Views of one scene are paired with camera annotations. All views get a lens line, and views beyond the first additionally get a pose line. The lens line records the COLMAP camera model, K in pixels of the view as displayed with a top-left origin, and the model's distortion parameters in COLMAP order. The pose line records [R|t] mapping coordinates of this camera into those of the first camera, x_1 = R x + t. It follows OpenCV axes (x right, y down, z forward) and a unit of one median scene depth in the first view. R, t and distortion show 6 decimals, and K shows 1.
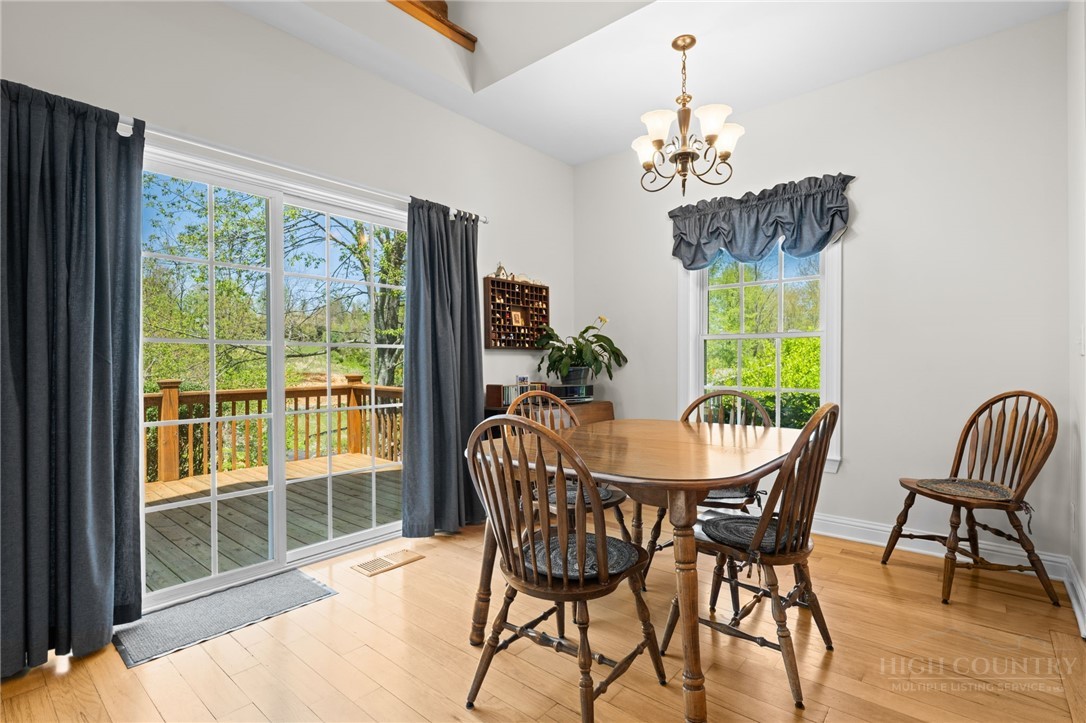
lens RADIAL K [[462.7, 0, 562.6], [0, 462.7, 357.8], [0, 0, 1]] dist [-0.002601, -0.000211]
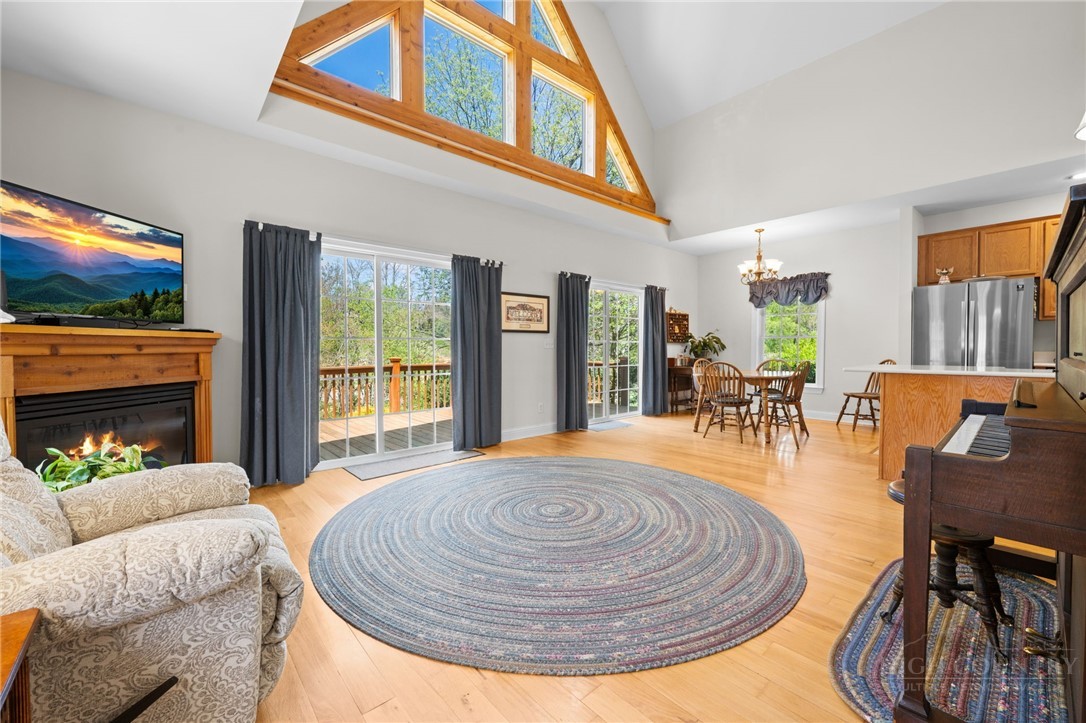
lens RADIAL K [[443.9, 0, 535.8], [0, 443.9, 348.4], [0, 0, 1]] dist [-0.000734, -0.000060]
pose [[0.990366, 0.005024, -0.138386, -0.517401], [-0.003210, 0.999906, 0.013328, -0.017837], [0.138440, -0.012755, 0.990289, -1.358158]]
